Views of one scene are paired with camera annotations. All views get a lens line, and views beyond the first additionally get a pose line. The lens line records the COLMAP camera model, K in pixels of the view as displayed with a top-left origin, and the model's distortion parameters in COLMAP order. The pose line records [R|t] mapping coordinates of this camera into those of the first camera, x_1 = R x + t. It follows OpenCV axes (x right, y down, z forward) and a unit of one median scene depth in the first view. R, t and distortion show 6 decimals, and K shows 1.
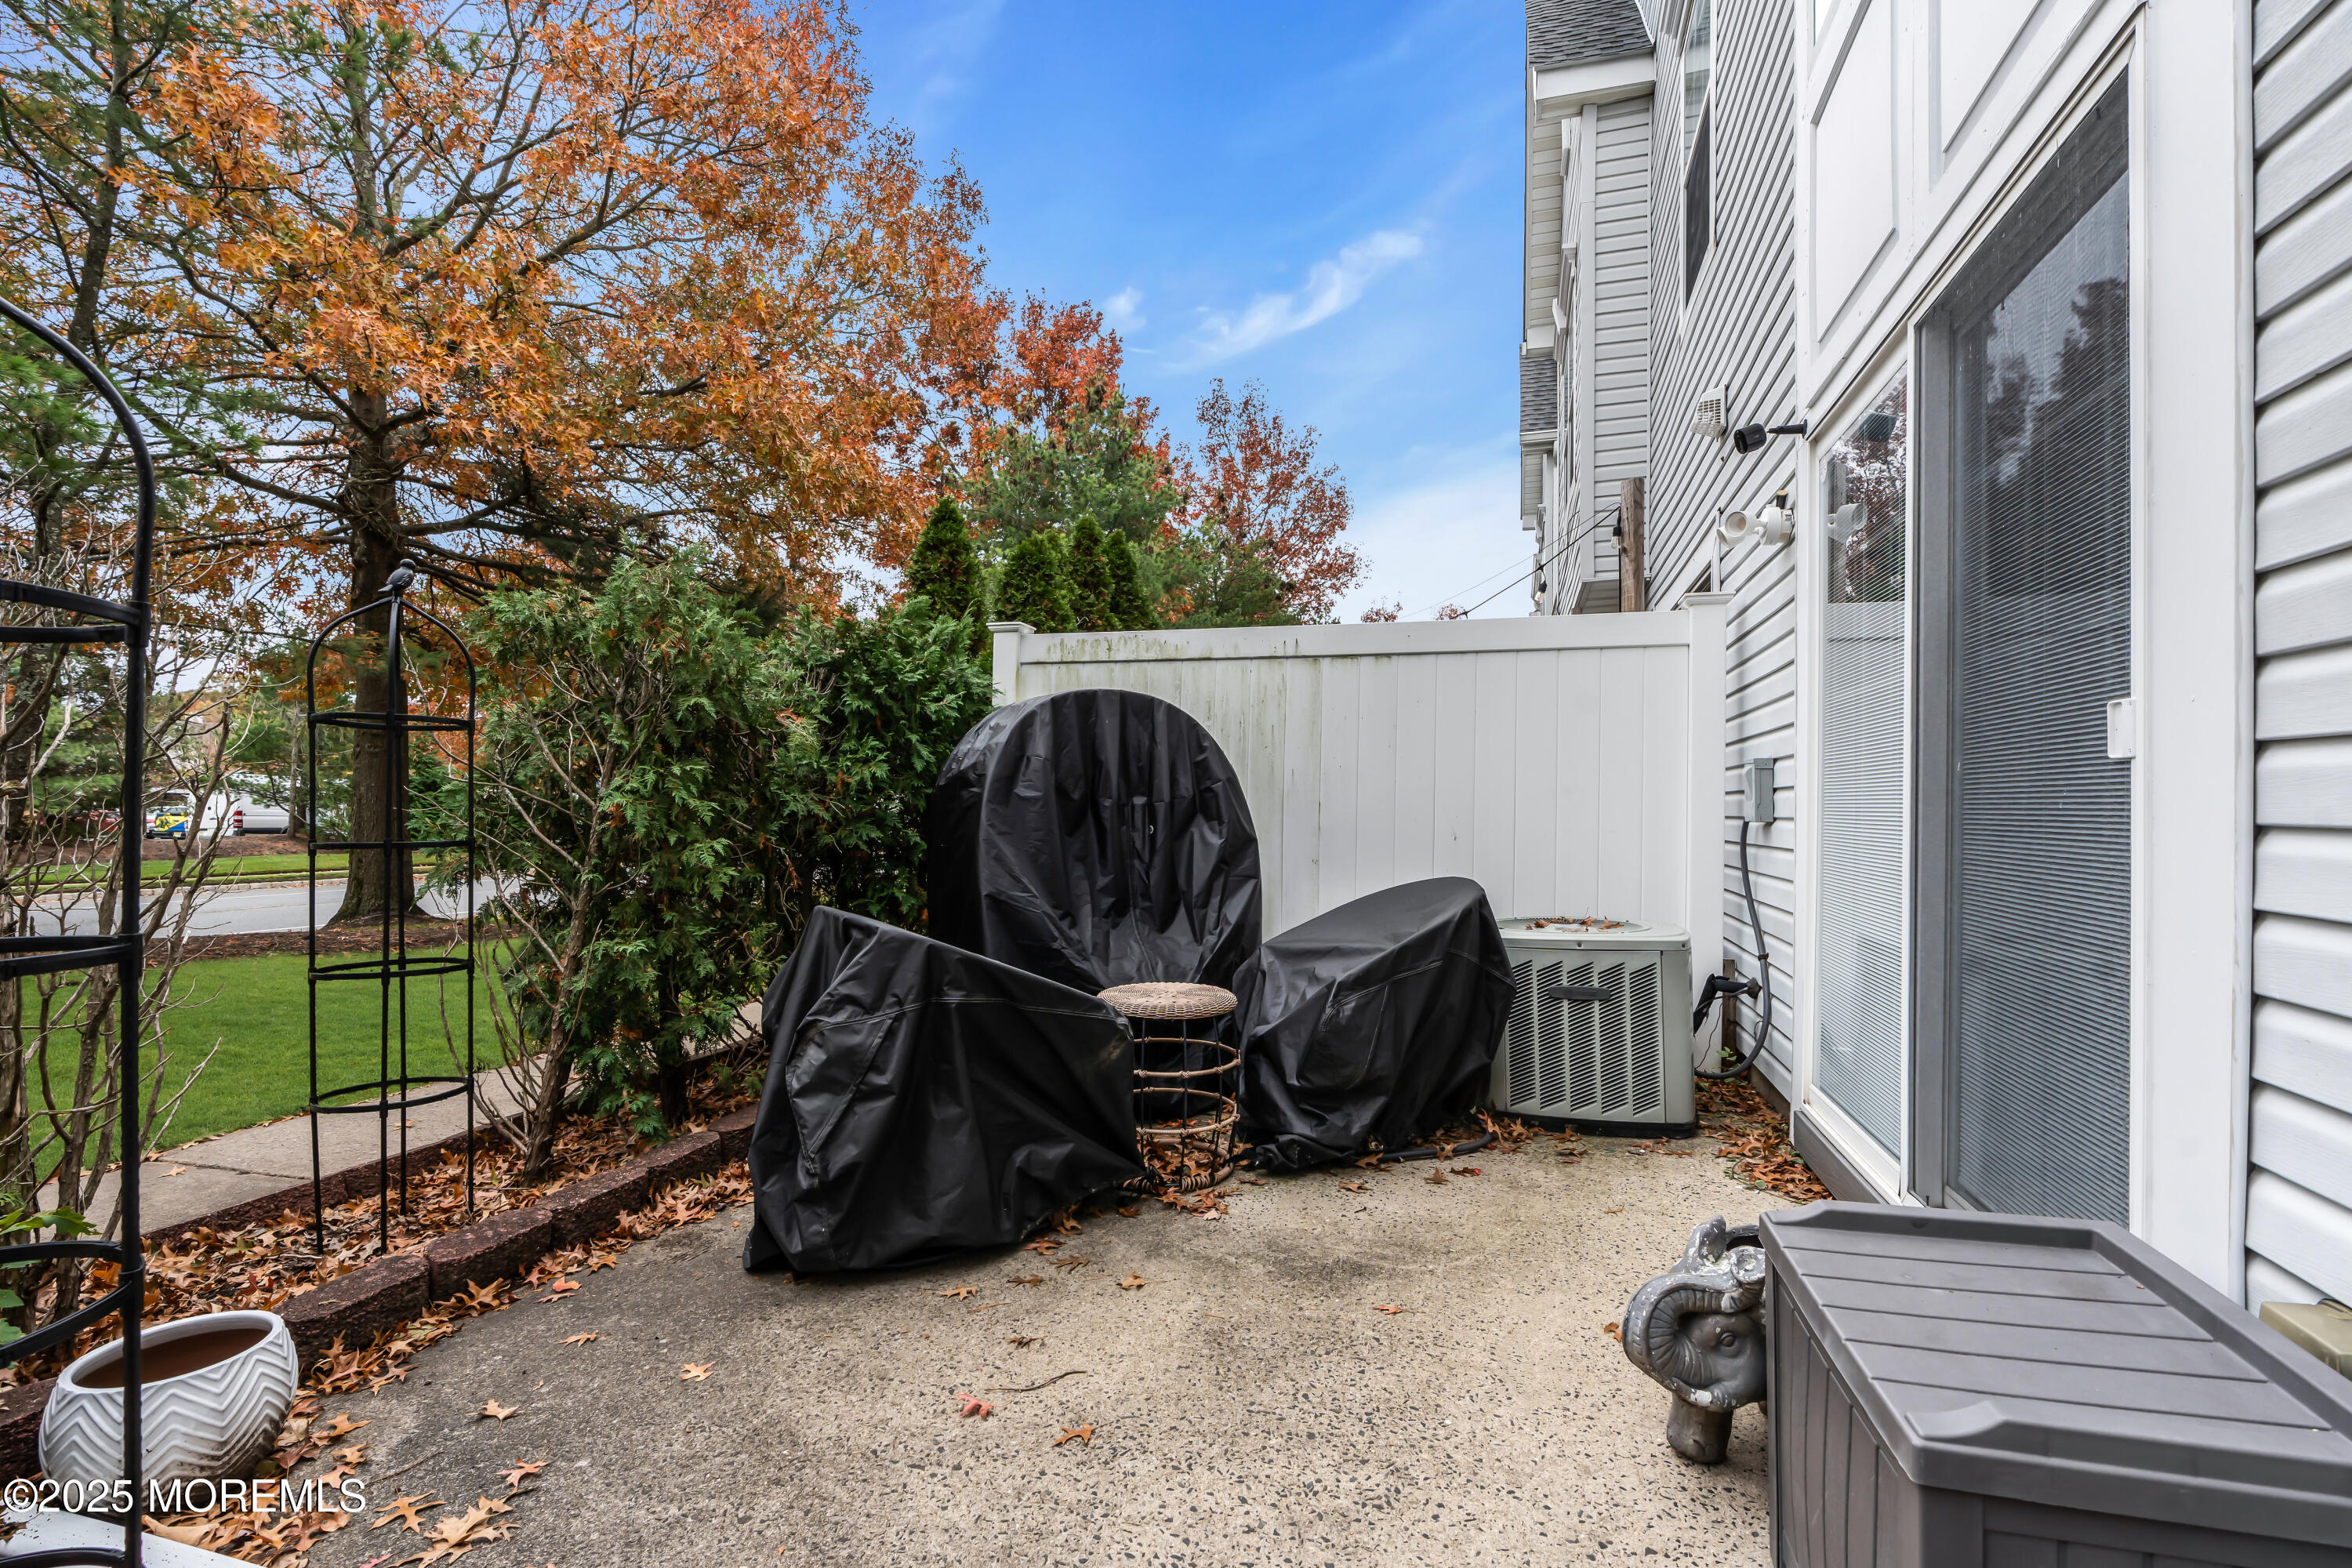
lens RADIAL K [[1052.6, 0, 1183.5], [0, 1052.6, 803.4], [0, 0, 1]] dist [-0.001222, -0.000047]
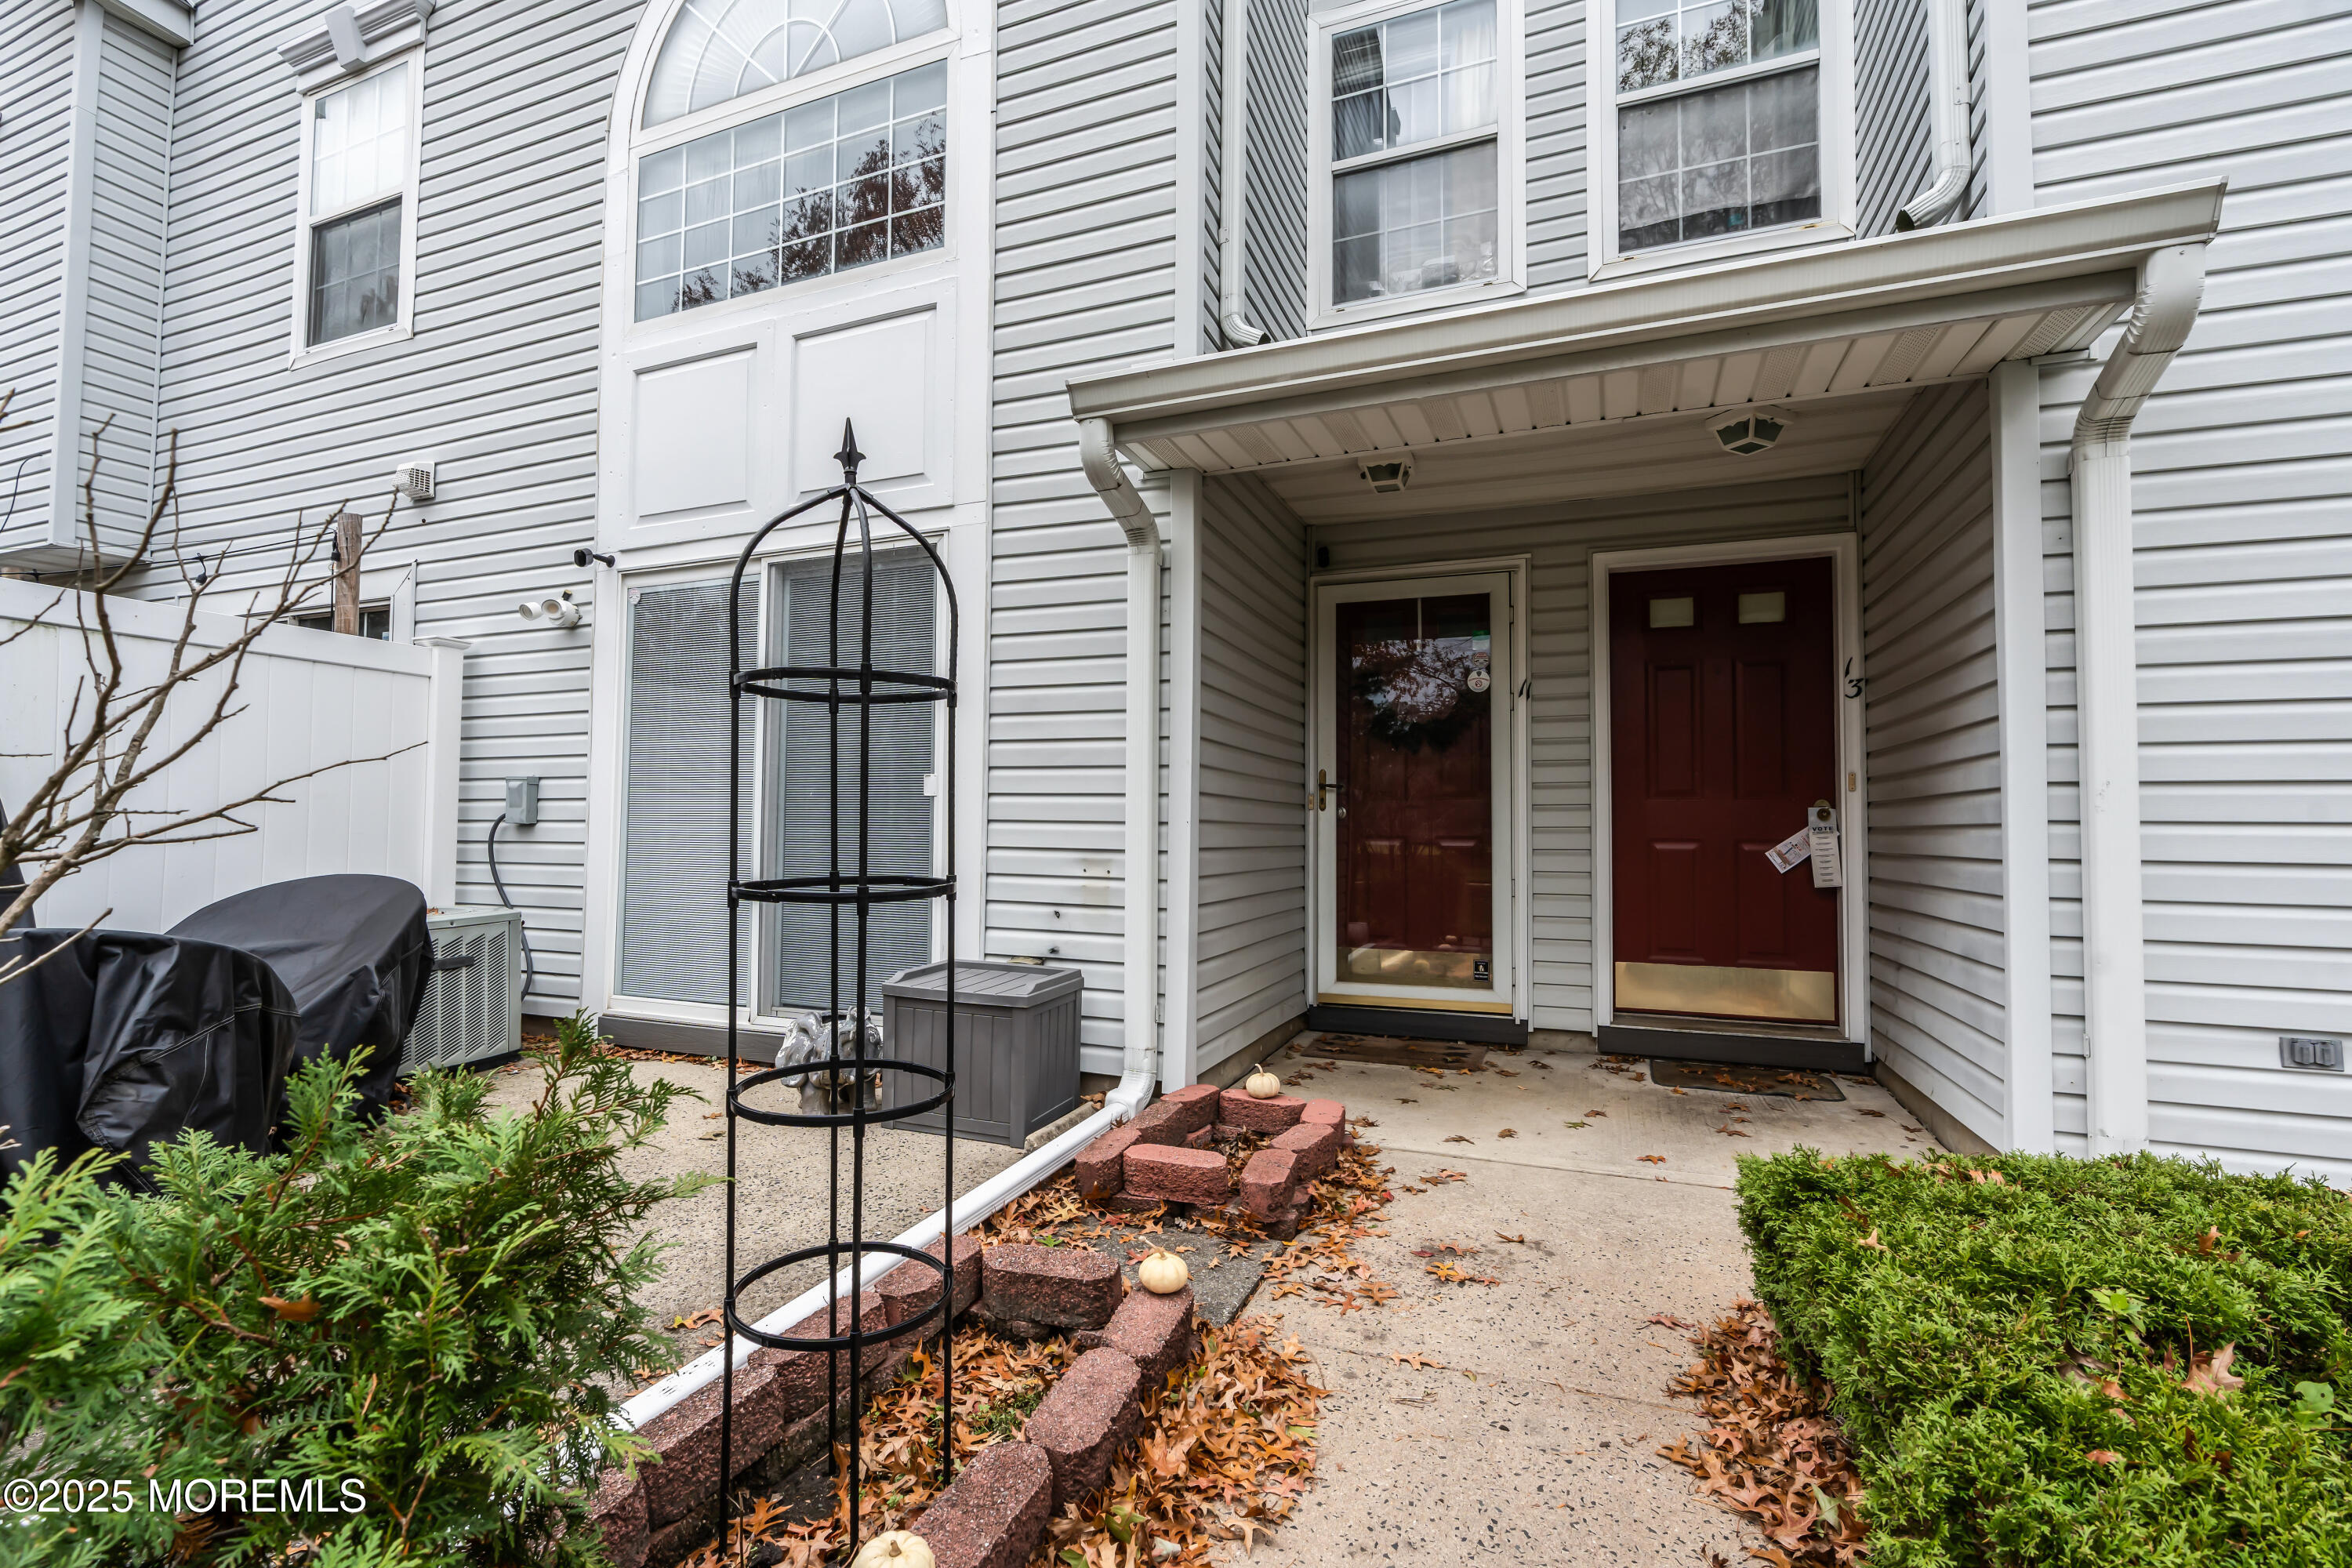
lens RADIAL K [[1052.6, 0, 1169.7], [0, 1052.6, 787.8], [0, 0, 1]] dist [-0.001222, -0.000047]
pose [[0.088024, 0.043830, 0.995154, -0.780934], [-0.011879, 0.999007, -0.042949, 0.020427], [-0.996048, -0.008040, 0.088457, 0.064858]]
